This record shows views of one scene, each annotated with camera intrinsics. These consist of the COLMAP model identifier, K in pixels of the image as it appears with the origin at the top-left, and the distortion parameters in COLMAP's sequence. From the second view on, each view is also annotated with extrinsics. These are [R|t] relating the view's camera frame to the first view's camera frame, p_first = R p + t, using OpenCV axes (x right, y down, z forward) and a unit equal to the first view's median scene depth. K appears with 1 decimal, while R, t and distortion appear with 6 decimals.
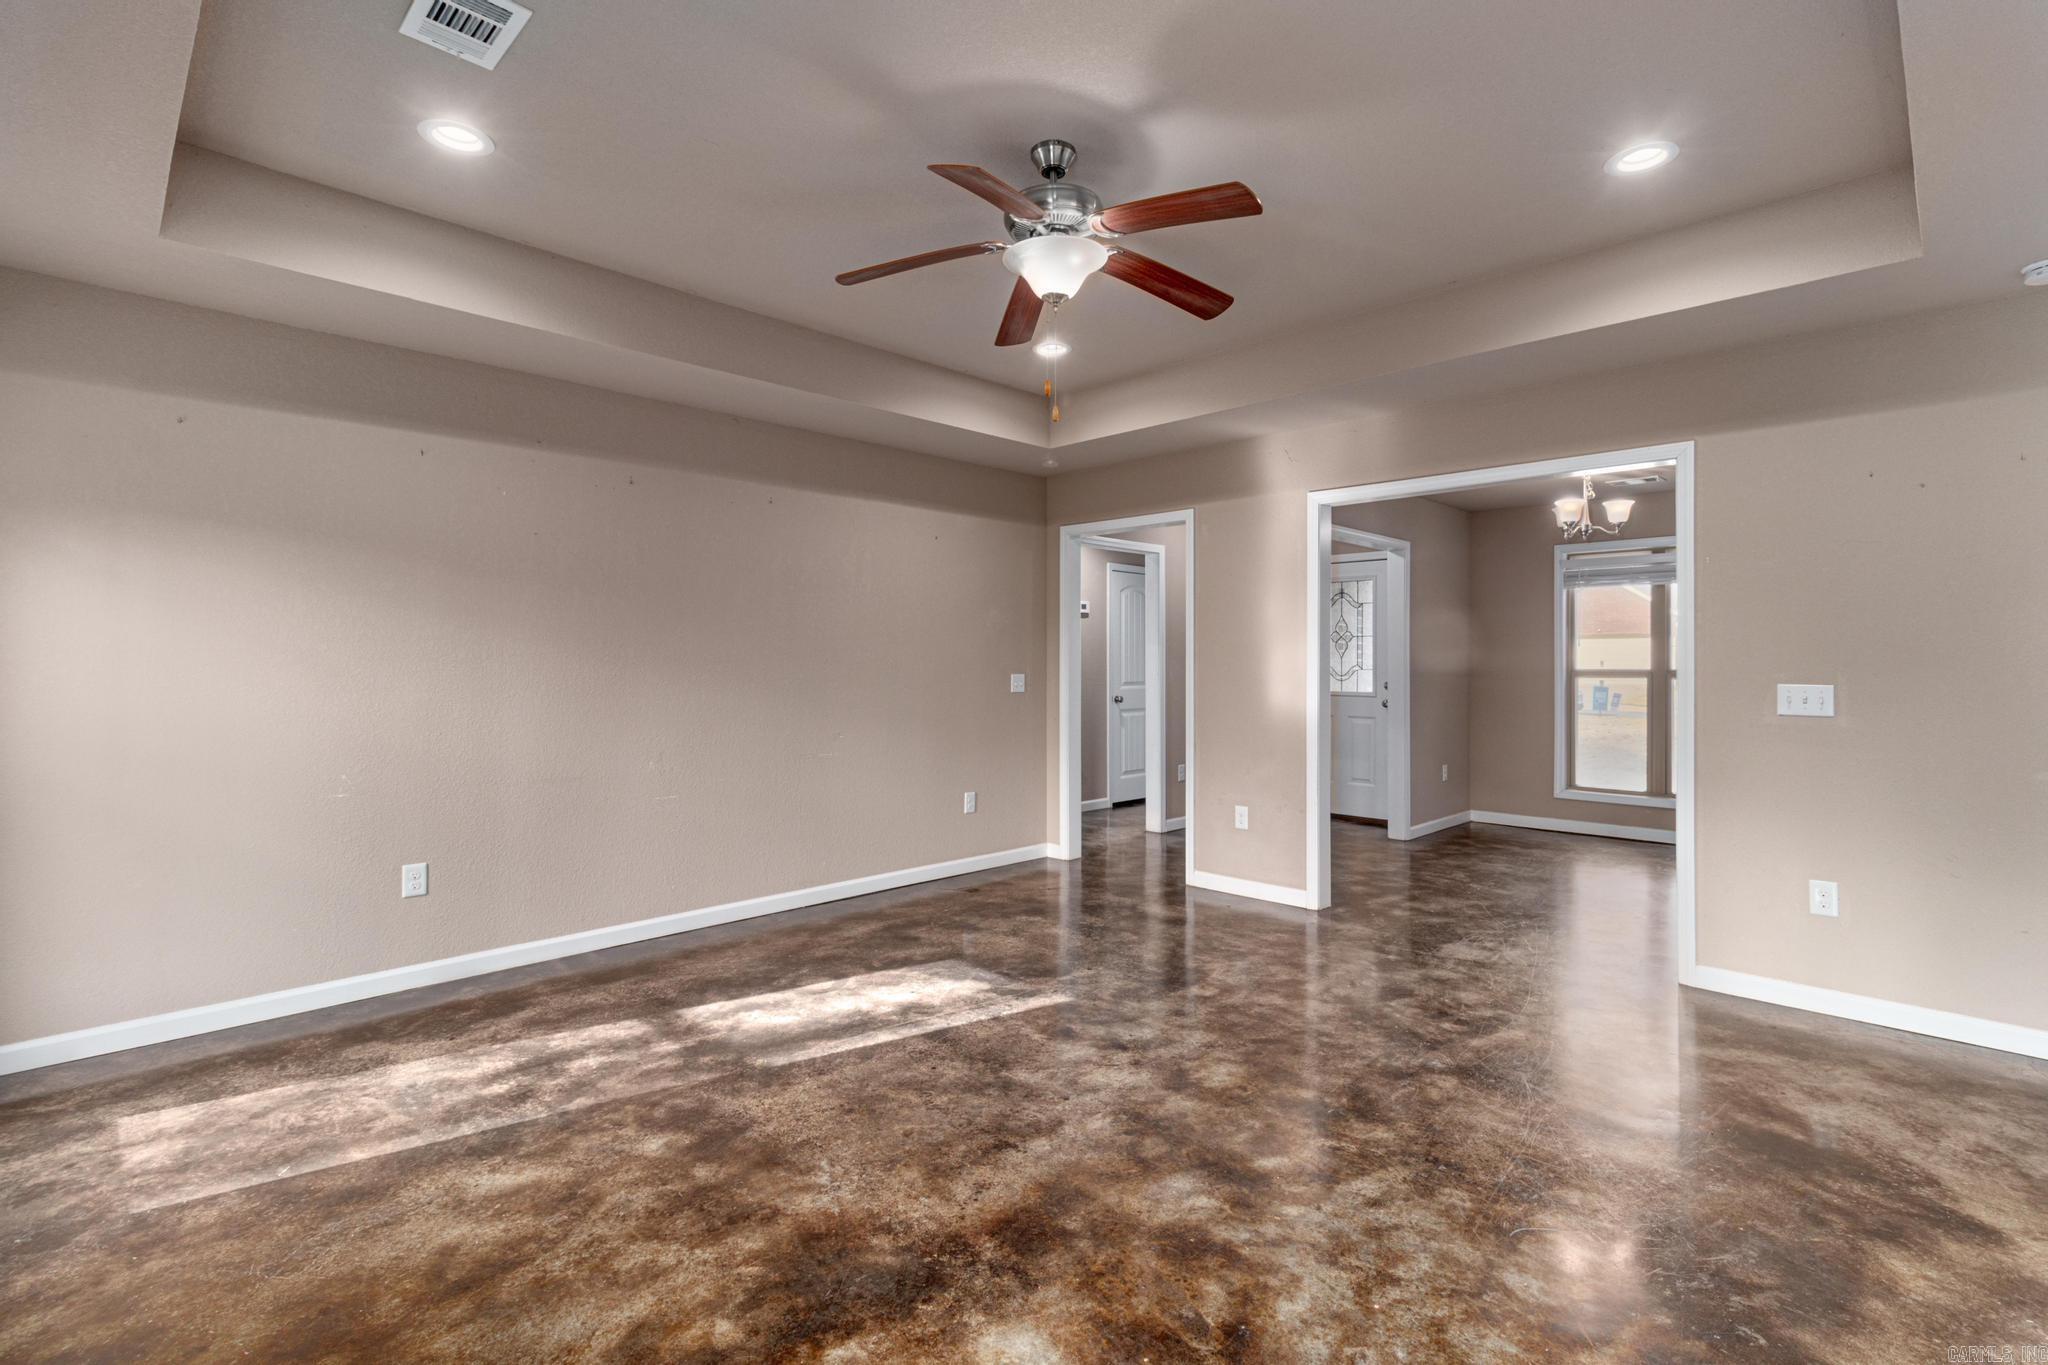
lens RADIAL K [[941.3, 0, 1036.5], [0, 941.3, 659.6], [0, 0, 1]] dist [0.001666, 0.000485]
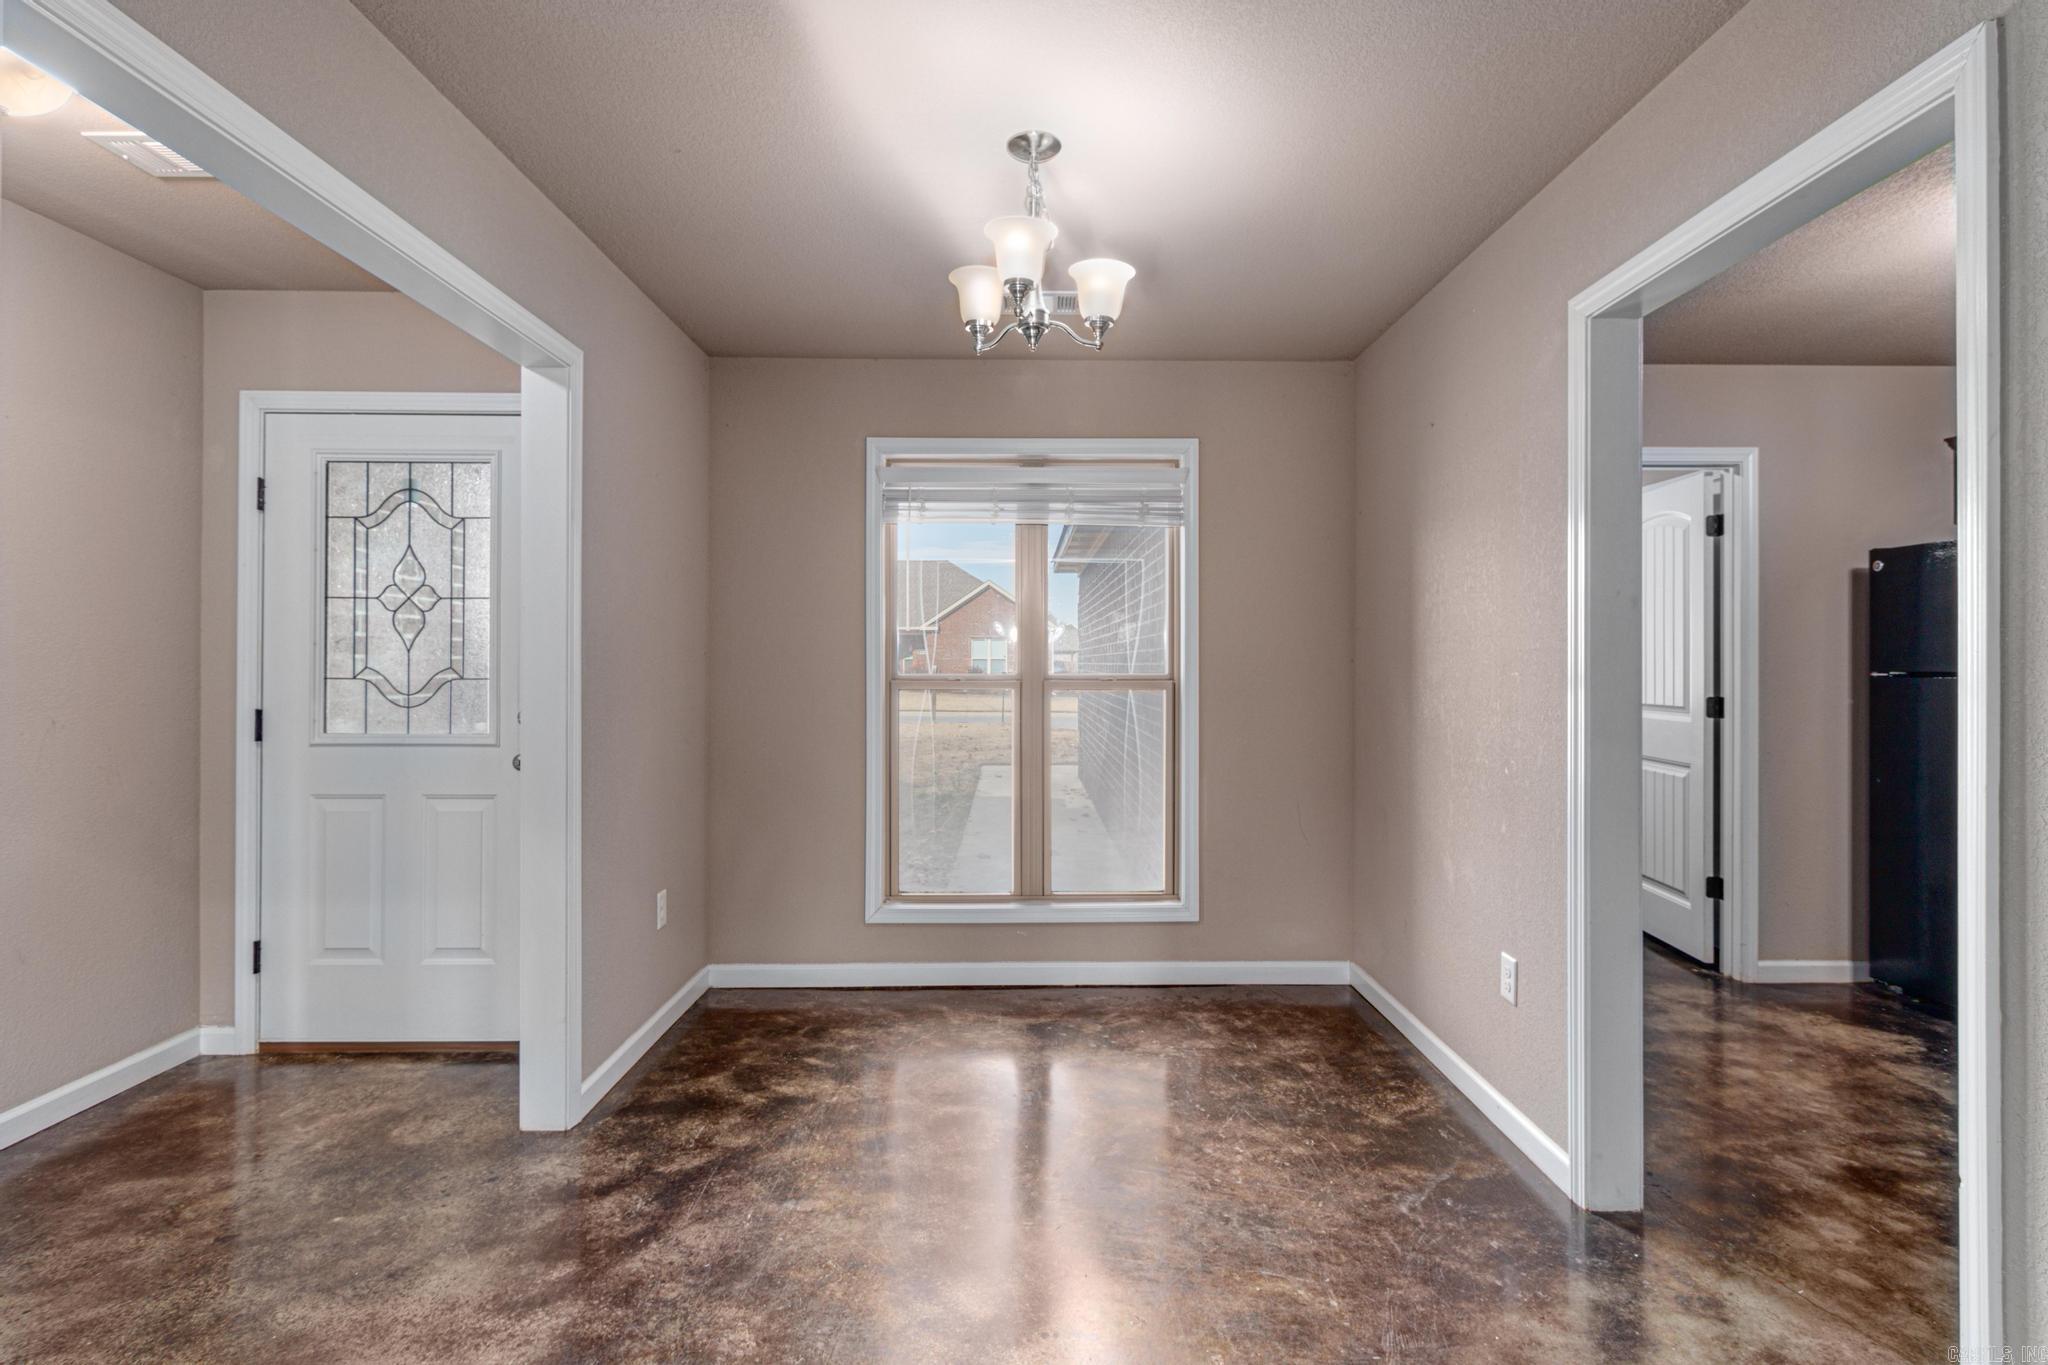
lens RADIAL K [[1020.2, 0, 1040.7], [0, 1020.2, 666.9], [0, 0, 1]] dist [0.001313, -0.000251]
pose [[0.694050, -0.000583, 0.719926, 0.211832], [-0.001974, 0.999994, 0.002712, 0.003829], [-0.719924, -0.003303, 0.694045, 0.539320]]
